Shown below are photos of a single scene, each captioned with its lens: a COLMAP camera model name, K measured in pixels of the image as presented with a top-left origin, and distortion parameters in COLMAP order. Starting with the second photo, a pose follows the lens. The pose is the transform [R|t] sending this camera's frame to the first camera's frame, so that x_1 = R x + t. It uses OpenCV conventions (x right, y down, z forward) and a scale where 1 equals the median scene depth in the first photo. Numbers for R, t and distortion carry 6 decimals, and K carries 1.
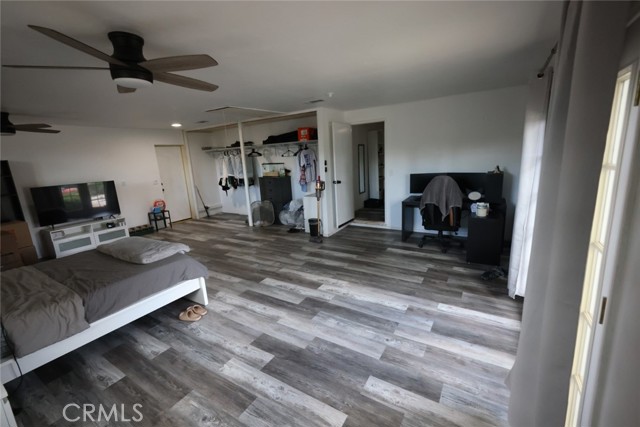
lens RADIAL K [[277.0, 0, 319.6], [0, 277.0, 213.2], [0, 0, 1]] dist [-0.000243, 0.000003]
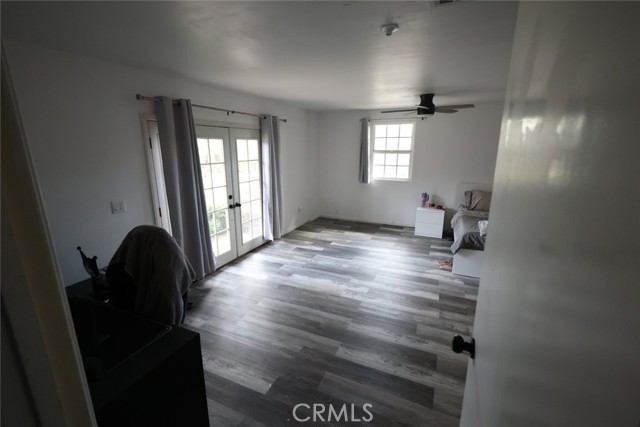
lens RADIAL K [[277.0, 0, 316.9], [0, 277.0, 213.2], [0, 0, 1]] dist [-0.000243, 0.000003]
pose [[-0.989690, 0.092387, -0.109449, 0.304843], [0.036267, 0.900899, 0.432512, -0.479539], [0.138560, 0.424083, -0.894961, 2.011146]]
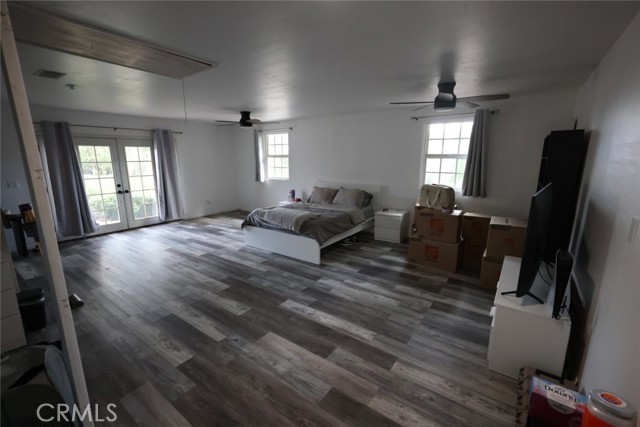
lens RADIAL K [[277.0, 0, 318.4], [0, 277.0, 214.6], [0, 0, 1]] dist [-0.000243, 0.000003]
pose [[-0.995139, 0.051209, 0.084114, -1.033524], [0.080400, 0.915712, 0.393710, -0.455497], [-0.056863, 0.398559, -0.915378, 2.531430]]
